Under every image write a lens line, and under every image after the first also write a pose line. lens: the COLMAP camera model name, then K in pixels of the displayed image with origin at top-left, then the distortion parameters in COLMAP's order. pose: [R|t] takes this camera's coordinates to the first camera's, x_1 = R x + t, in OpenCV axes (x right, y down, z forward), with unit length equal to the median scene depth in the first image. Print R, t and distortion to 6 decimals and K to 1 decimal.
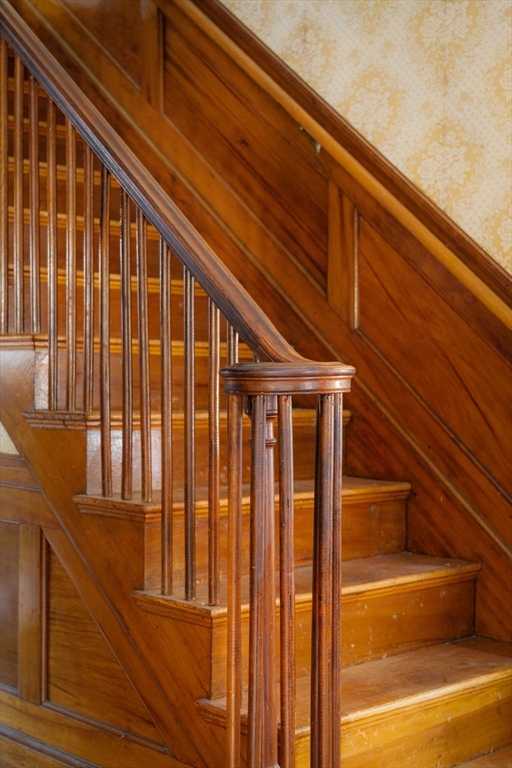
lens RADIAL K [[1028.4, 0, 255.6], [0, 1028.4, 381.7], [0, 0, 1]] dist [0.012995, 0.000000]
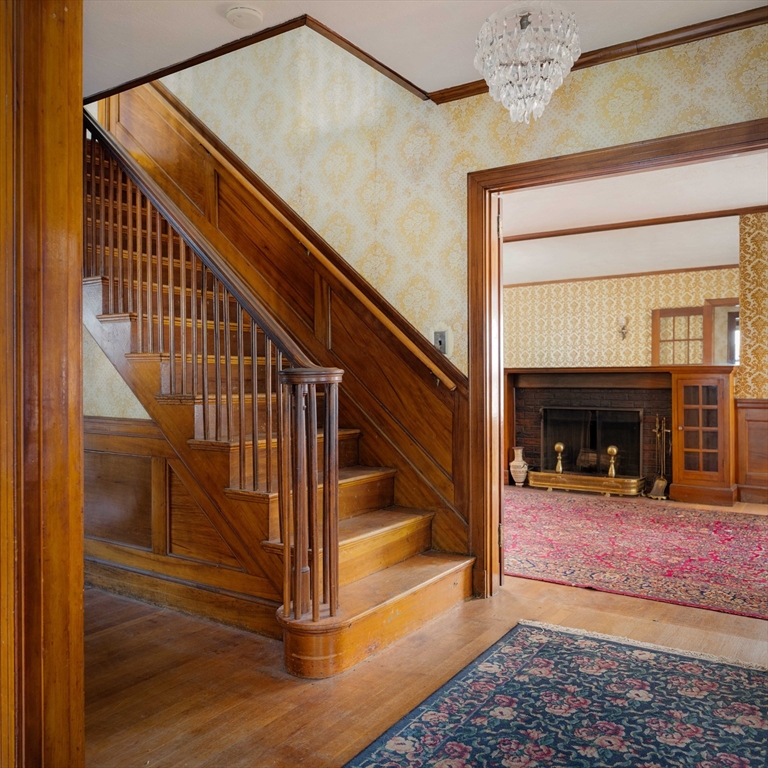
lens RADIAL K [[695.9, 0, 384.8], [0, 695.9, 383.0], [0, 0, 1]] dist [0.000458, -0.000337]
pose [[0.966709, -0.011143, 0.255636, -0.146842], [0.009624, 0.999928, 0.007192, 0.002229], [-0.255697, -0.004493, 0.966746, -0.294153]]
